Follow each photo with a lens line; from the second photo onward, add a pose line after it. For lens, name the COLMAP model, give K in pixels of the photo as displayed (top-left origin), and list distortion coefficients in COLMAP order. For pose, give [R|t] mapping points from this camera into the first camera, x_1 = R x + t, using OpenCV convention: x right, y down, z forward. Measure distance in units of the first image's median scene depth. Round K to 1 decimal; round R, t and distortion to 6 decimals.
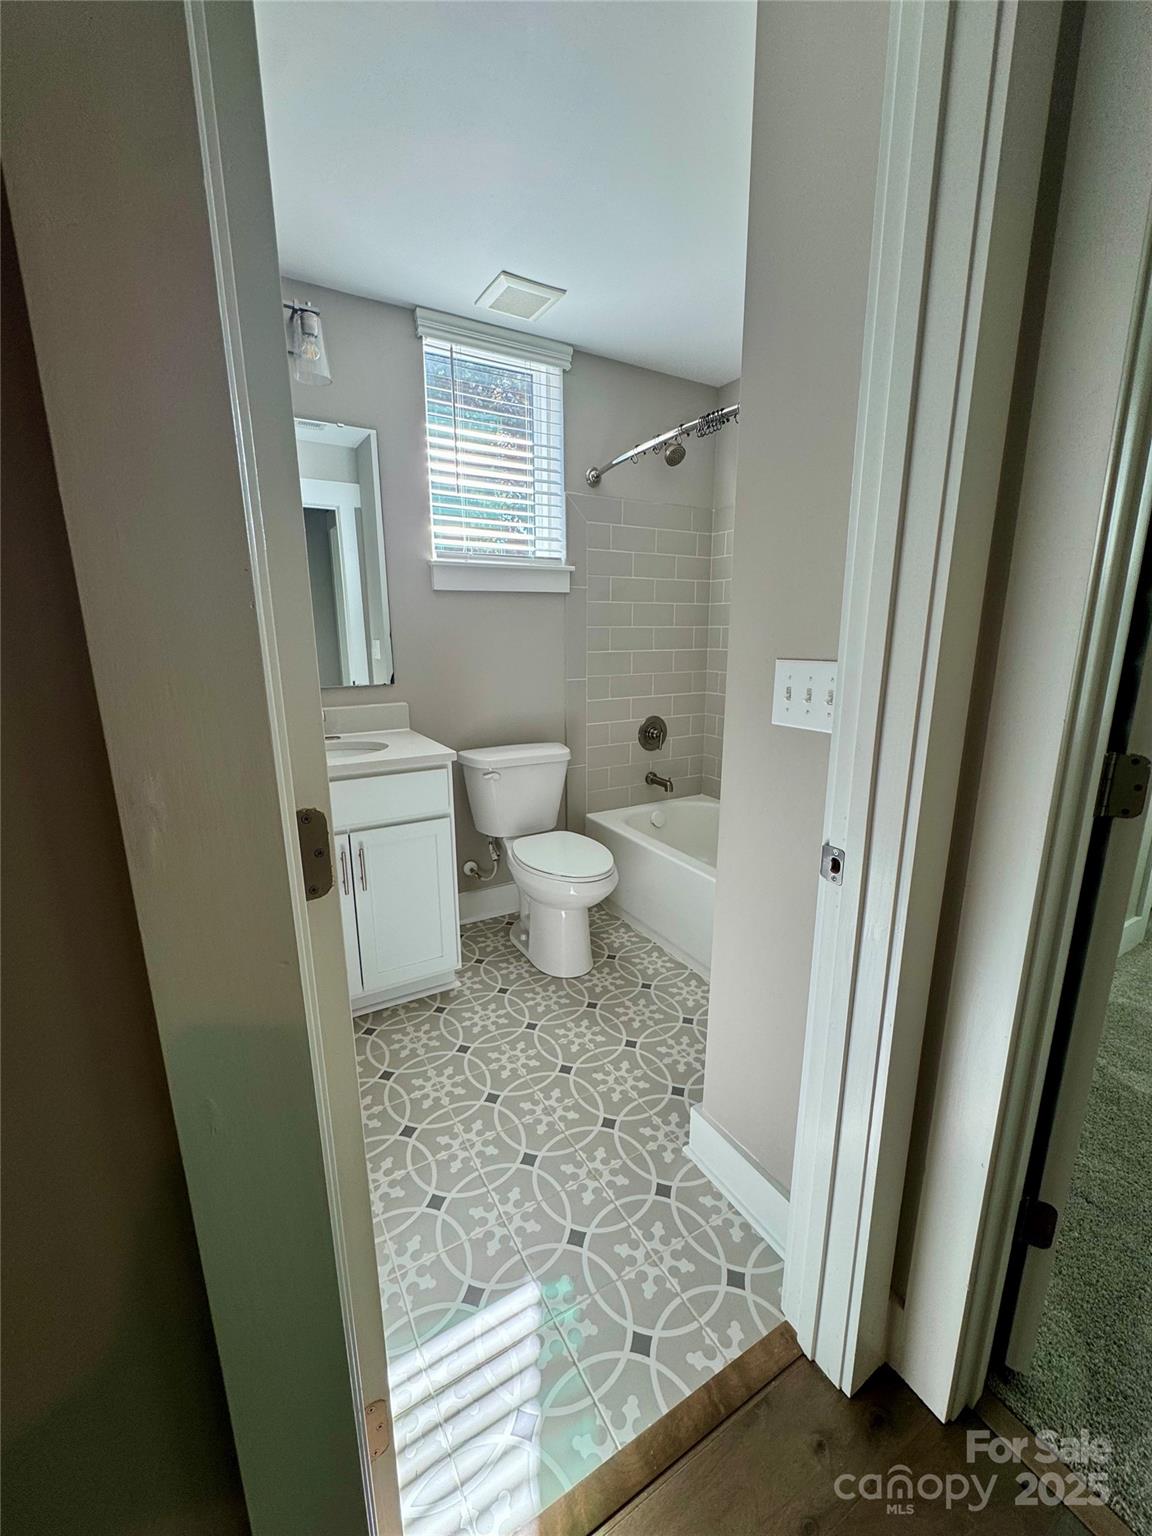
lens RADIAL K [[615.5, 0, 578.2], [0, 615.5, 768.1], [0, 0, 1]] dist [-0.003869, 0.000600]
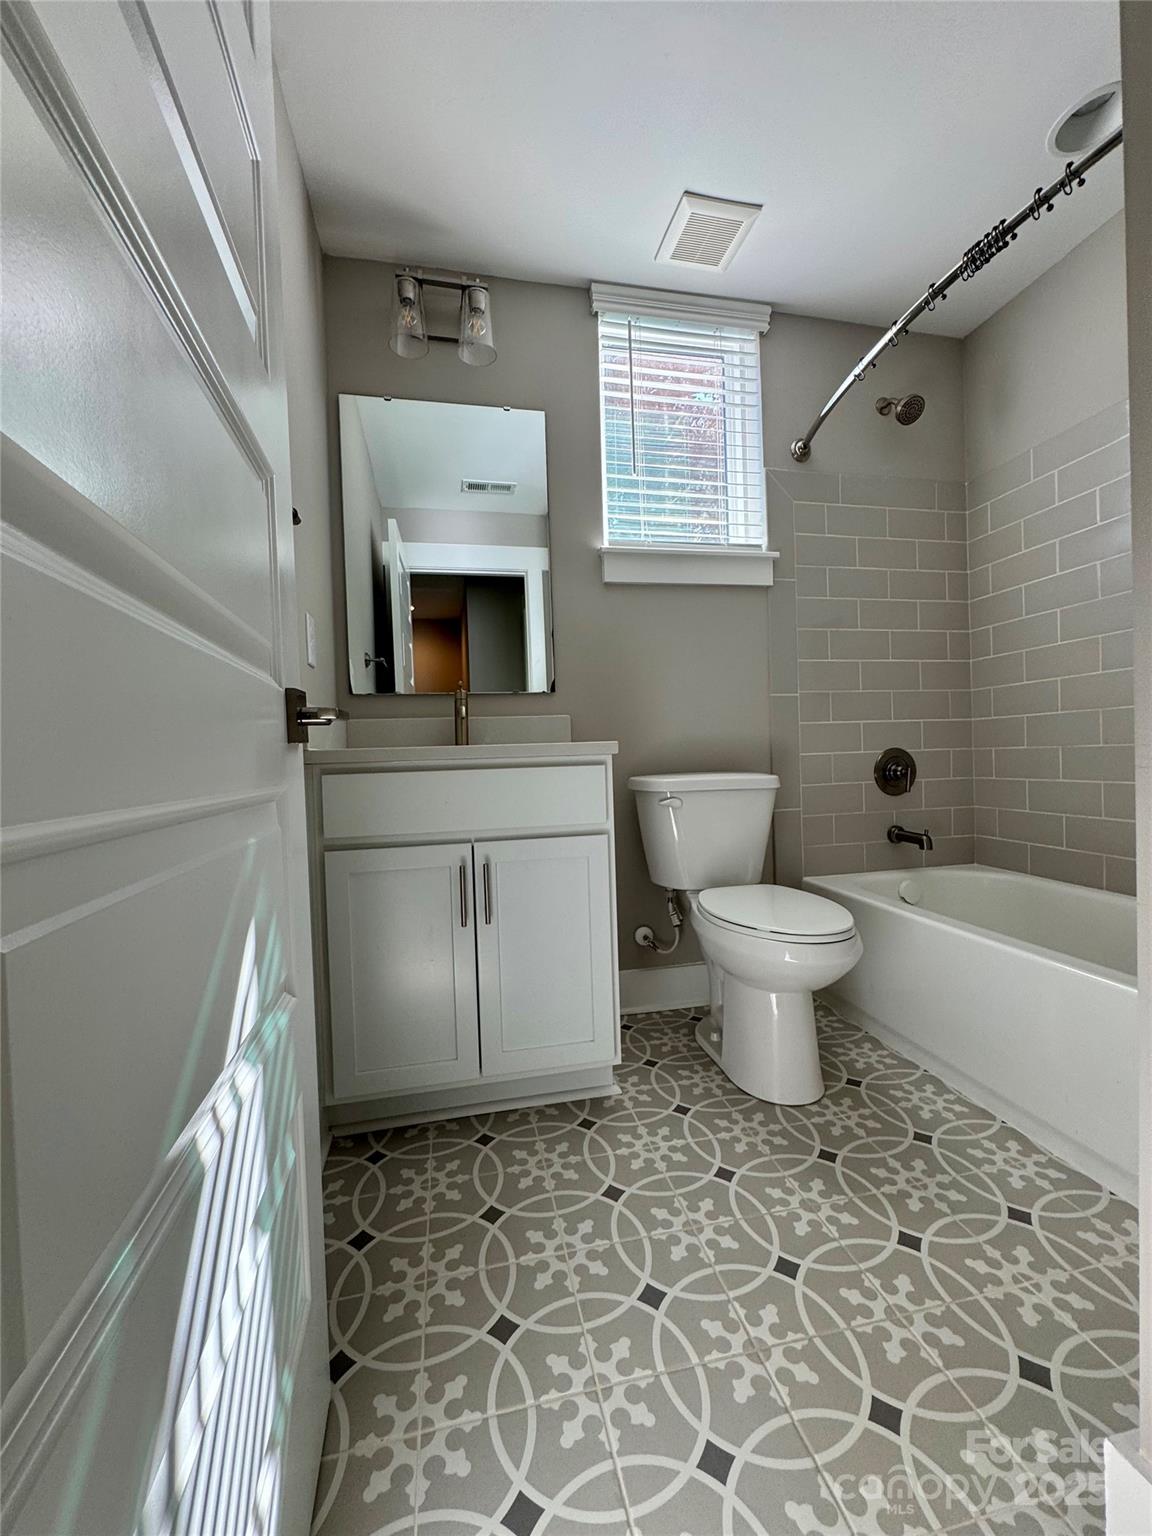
lens RADIAL K [[615.5, 0, 578.2], [0, 615.5, 768.1], [0, 0, 1]] dist [-0.003869, 0.000600]
pose [[0.950081, -0.022498, -0.311192, -0.013443], [-0.039443, 0.980734, -0.191325, 0.129554], [0.309501, 0.194049, 0.930889, 0.271964]]
